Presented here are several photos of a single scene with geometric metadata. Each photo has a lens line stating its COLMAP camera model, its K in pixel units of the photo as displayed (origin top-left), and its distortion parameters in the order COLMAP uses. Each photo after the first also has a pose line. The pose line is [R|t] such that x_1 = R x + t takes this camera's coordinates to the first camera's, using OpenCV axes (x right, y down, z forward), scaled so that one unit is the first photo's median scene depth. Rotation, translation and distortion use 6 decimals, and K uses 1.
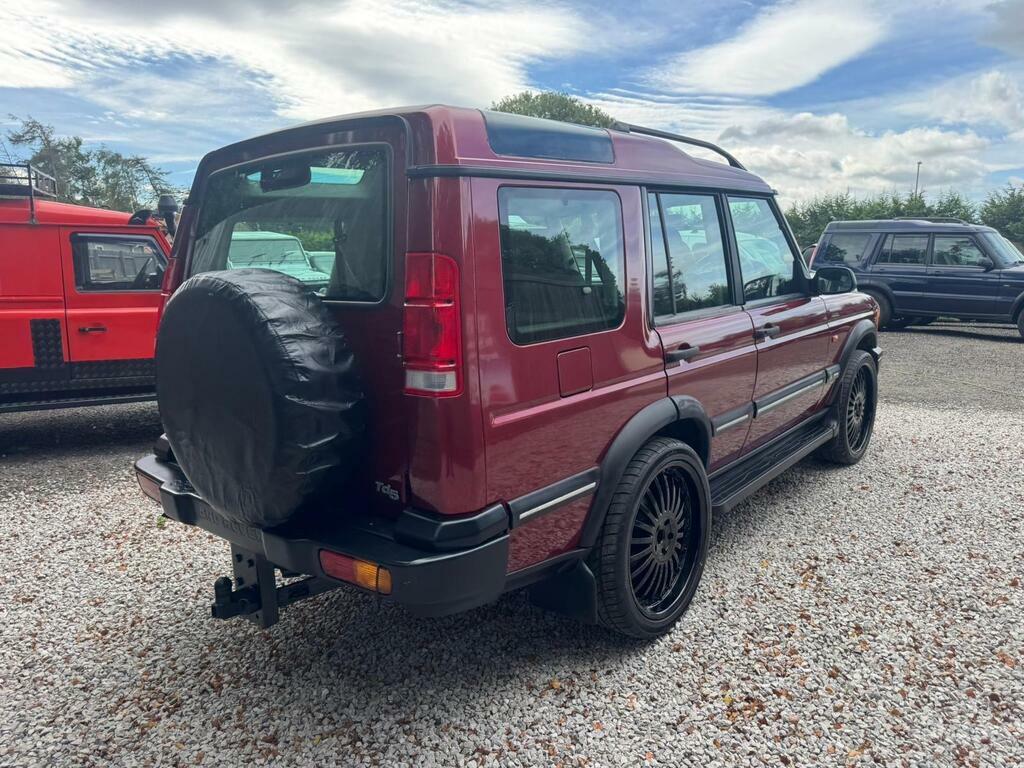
lens RADIAL K [[741.5, 0, 529.1], [0, 741.5, 383.7], [0, 0, 1]] dist [0.017125, -0.017862]
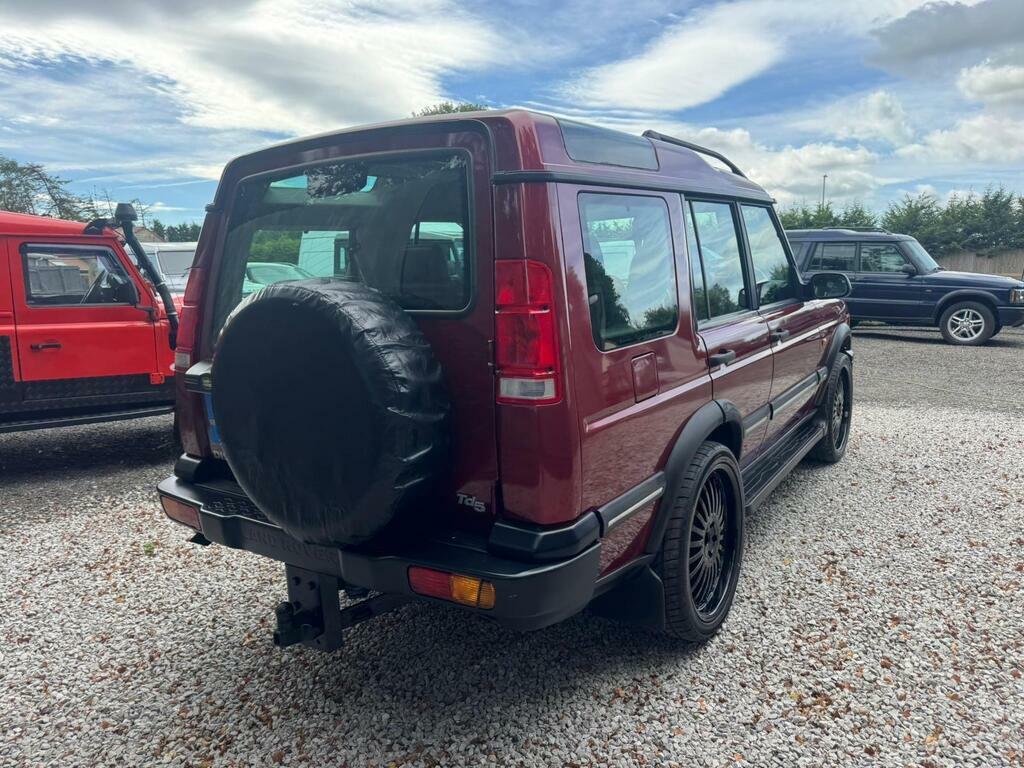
lens RADIAL K [[741.5, 0, 514.7], [0, 741.5, 382.2], [0, 0, 1]] dist [0.017125, -0.017862]
pose [[0.994072, -0.023246, 0.106211, -0.169790], [0.024944, 0.999581, -0.014688, 0.000960], [-0.105825, 0.017250, 0.994235, 0.016987]]
